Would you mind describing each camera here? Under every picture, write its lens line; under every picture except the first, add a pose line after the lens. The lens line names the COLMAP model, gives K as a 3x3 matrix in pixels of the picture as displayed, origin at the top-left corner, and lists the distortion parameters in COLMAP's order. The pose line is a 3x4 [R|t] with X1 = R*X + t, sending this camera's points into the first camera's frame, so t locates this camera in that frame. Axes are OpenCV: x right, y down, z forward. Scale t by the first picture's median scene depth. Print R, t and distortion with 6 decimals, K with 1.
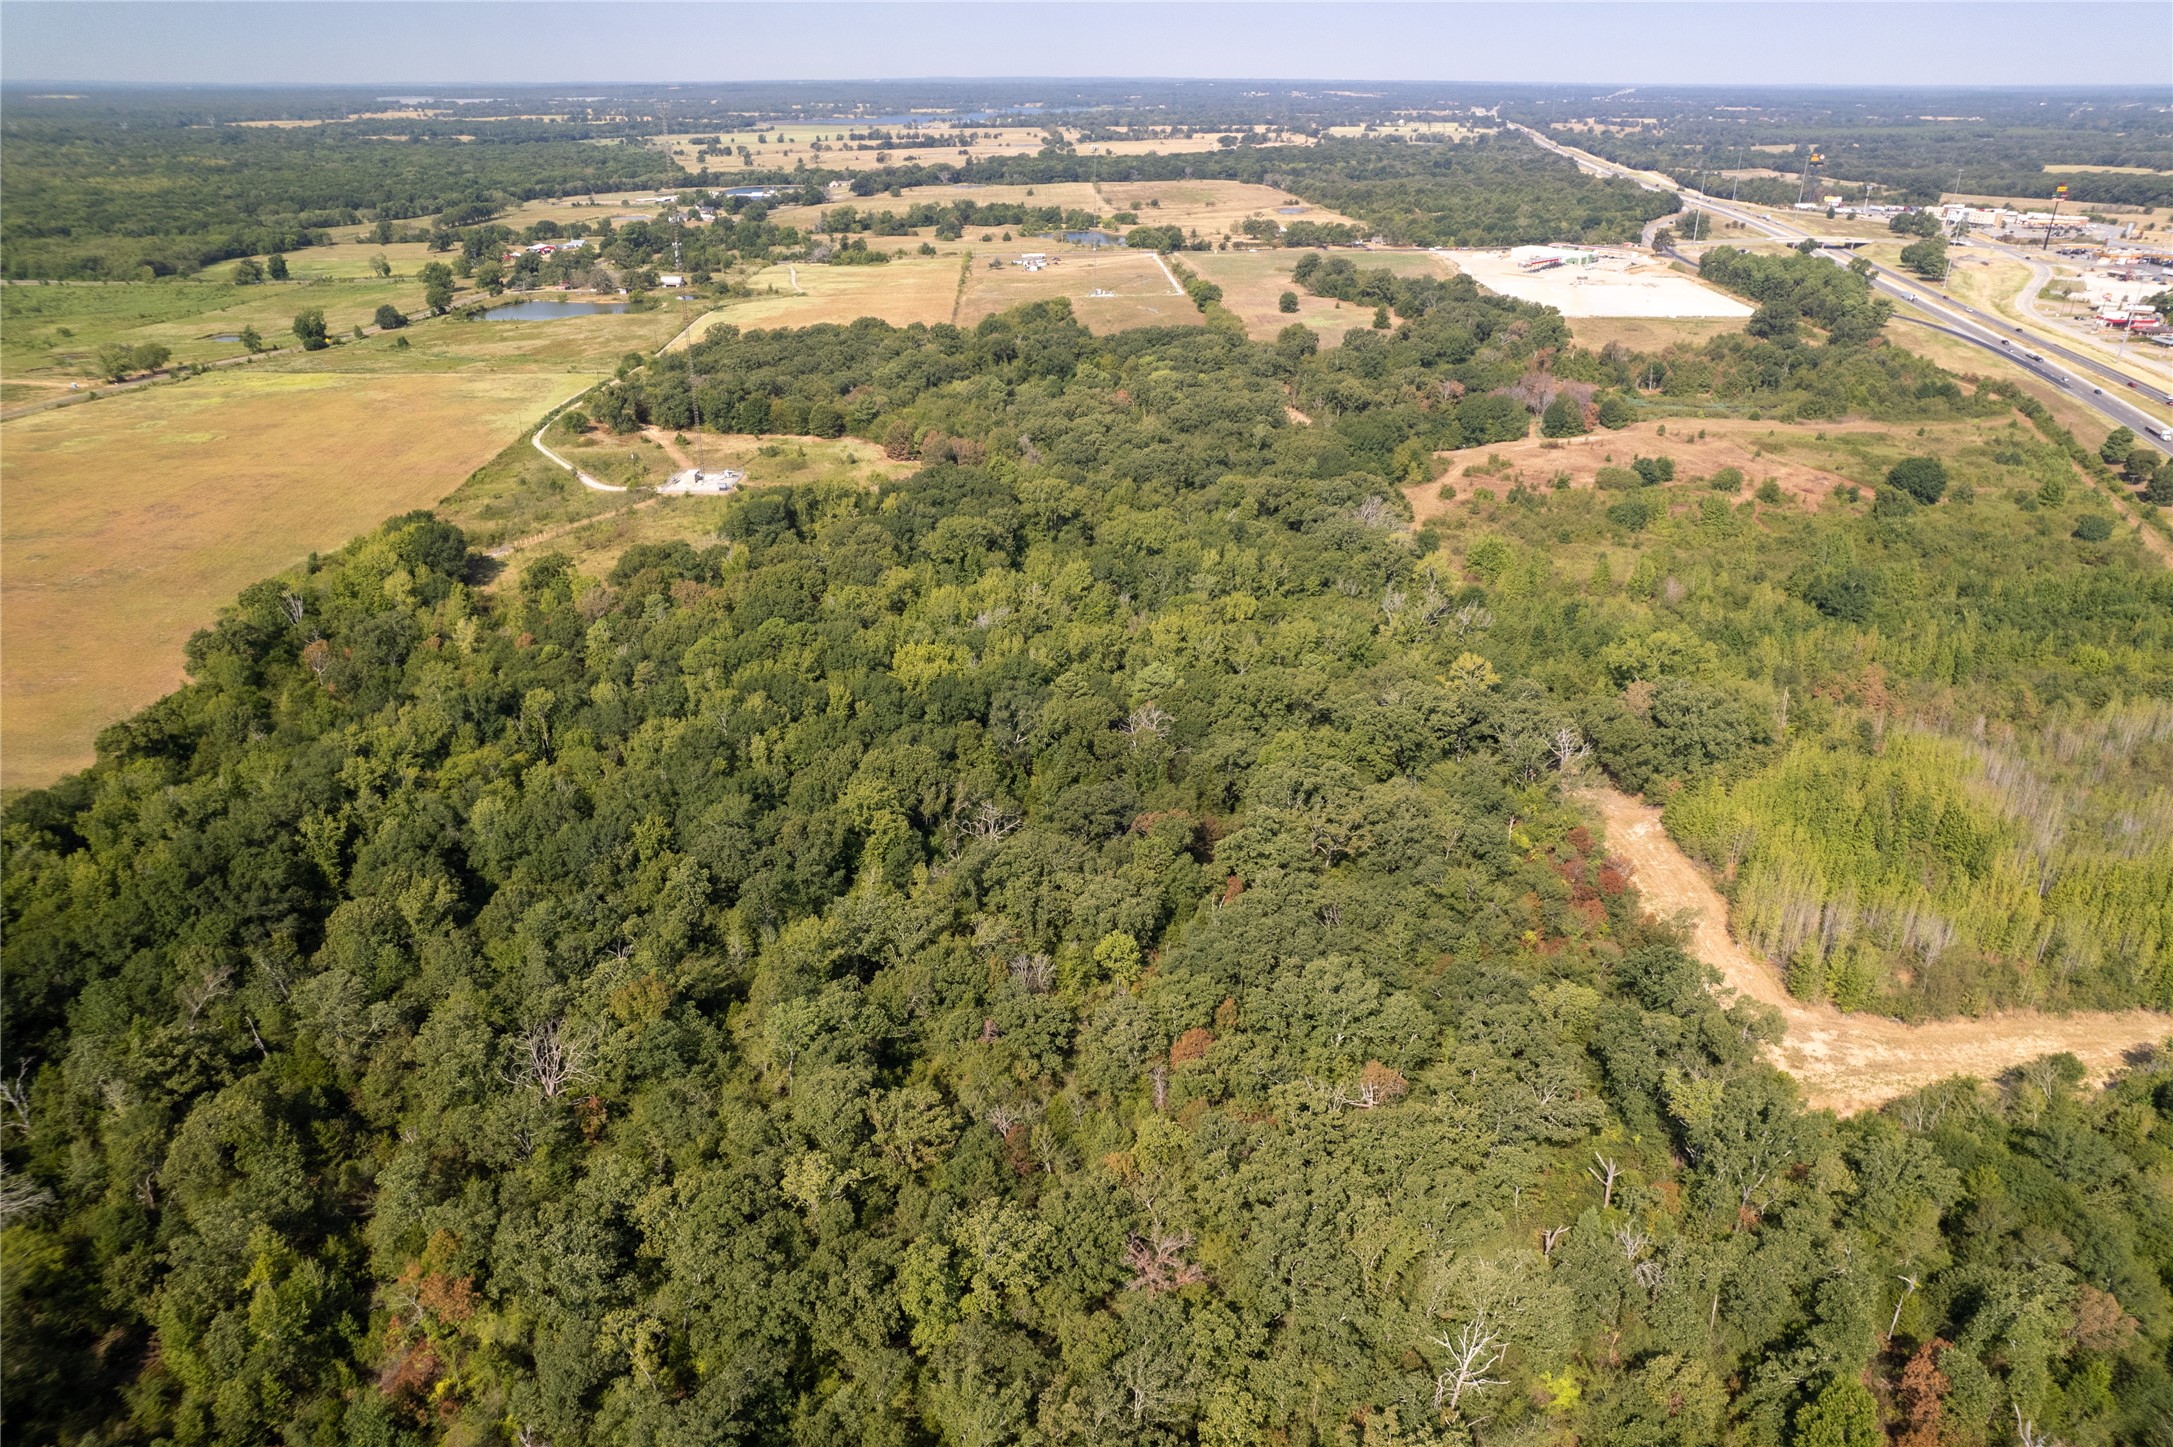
lens RADIAL K [[1408.5, 0, 1089.7], [0, 1408.5, 719.3], [0, 0, 1]] dist [-0.081320, 0.083387]
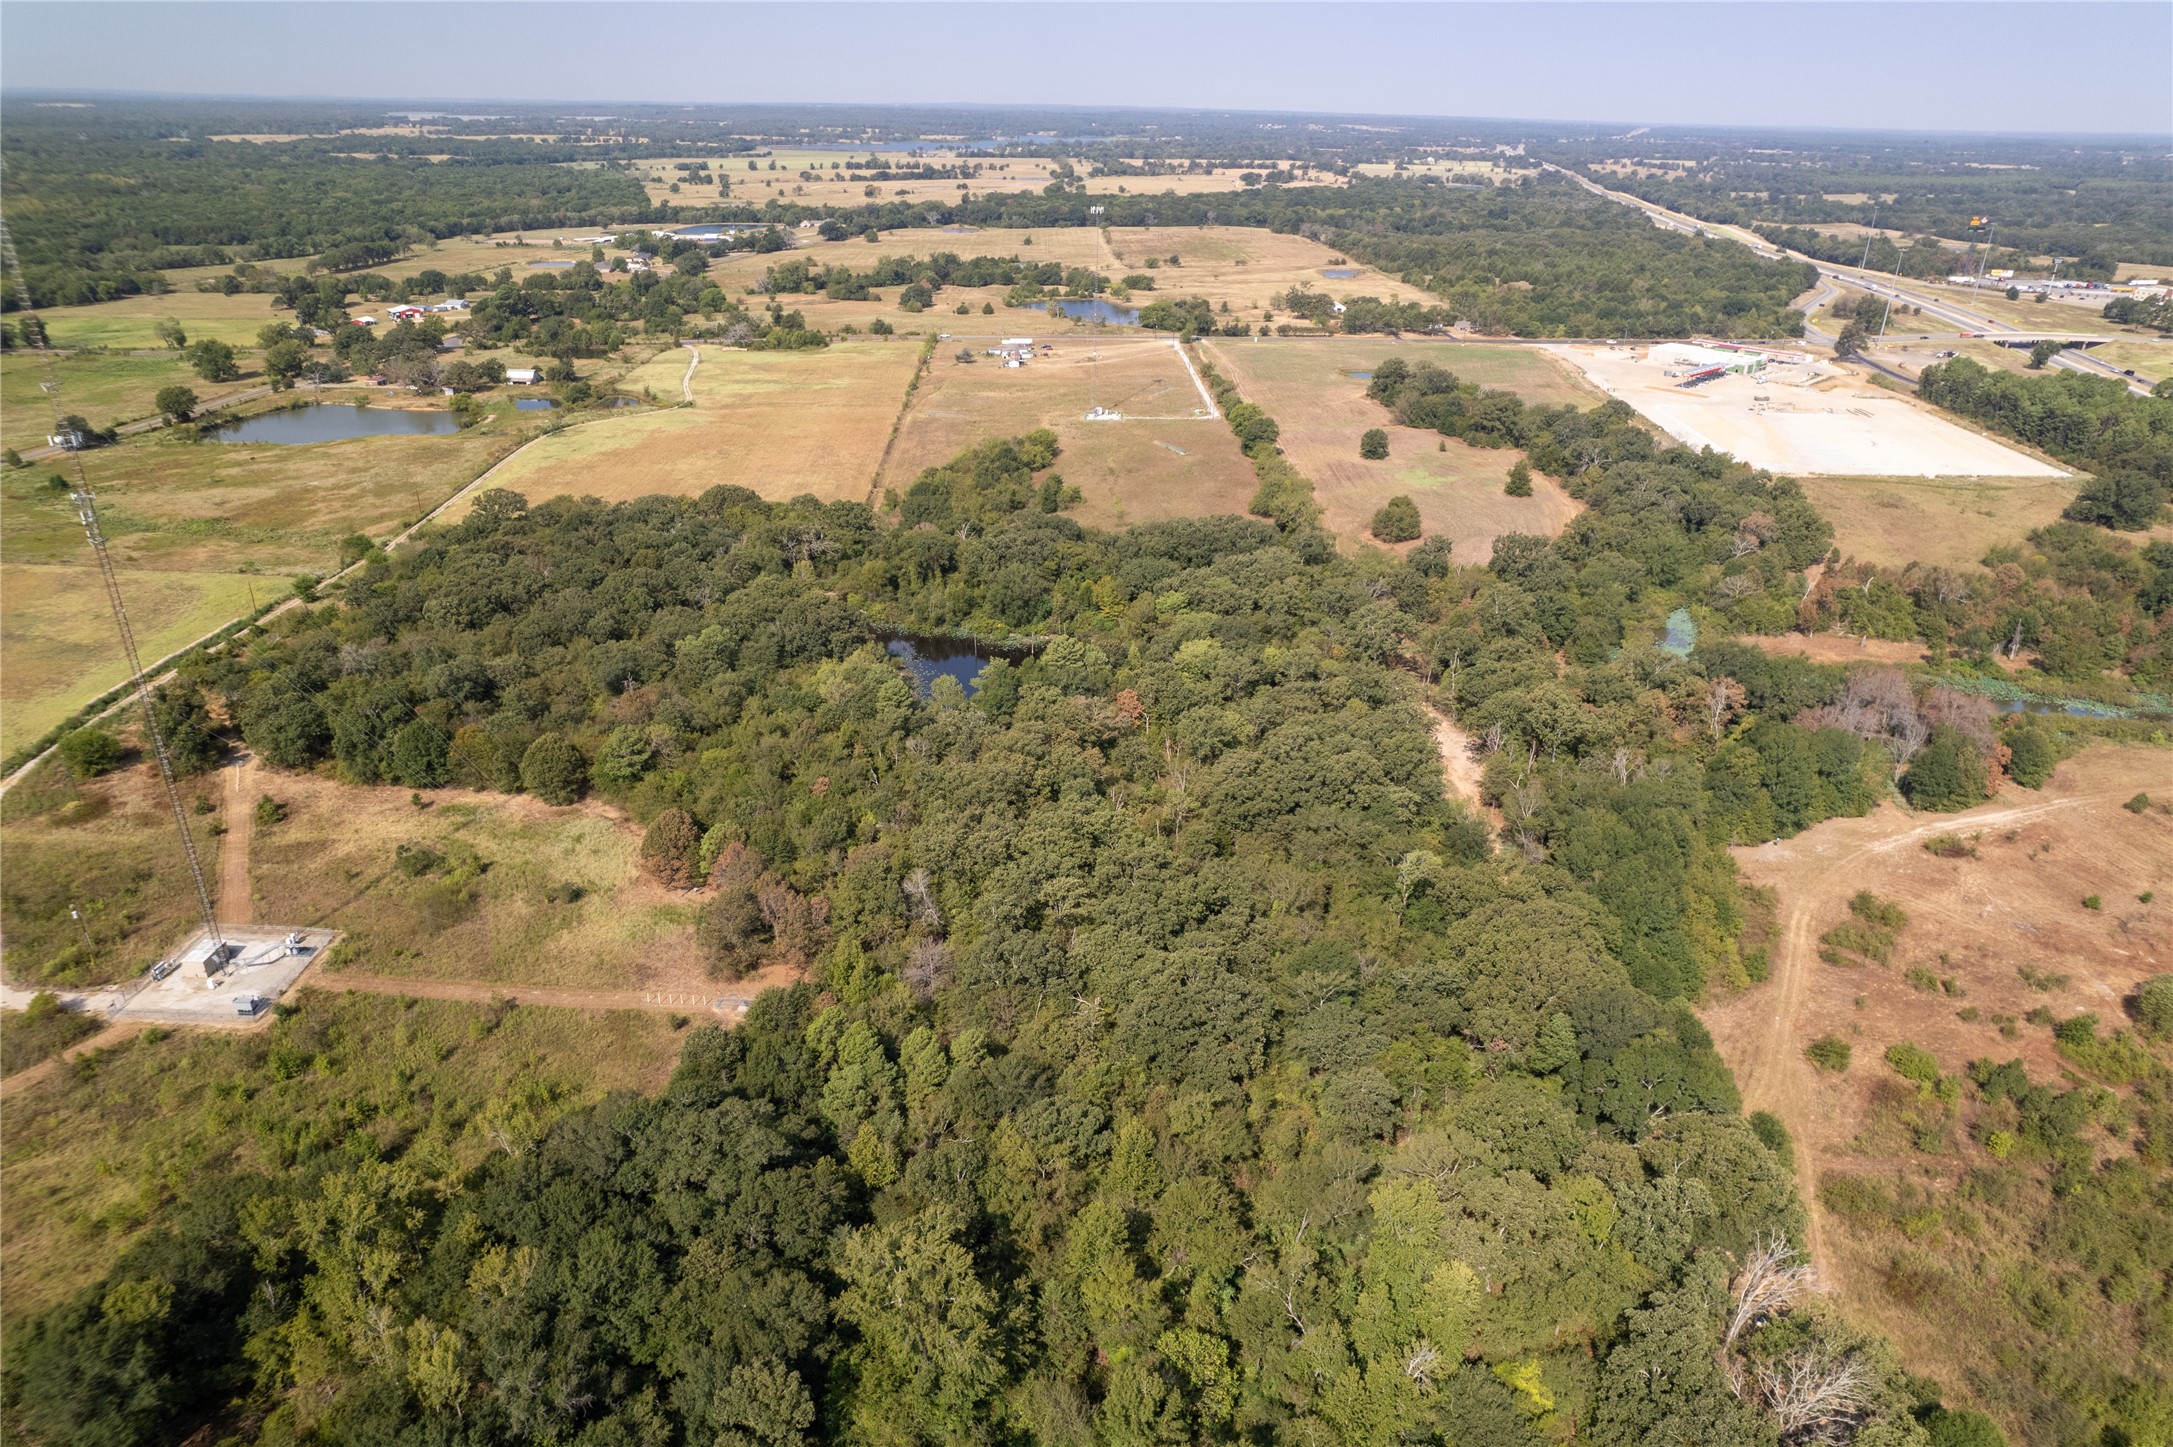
lens RADIAL K [[1408.5, 0, 1089.7], [0, 1408.5, 719.3], [0, 0, 1]] dist [-0.081320, 0.083387]
pose [[0.999777, 0.020959, -0.002499, 0.003468], [-0.020999, 0.999628, -0.017424, -0.072286], [0.002133, 0.017472, 0.999845, 0.153403]]
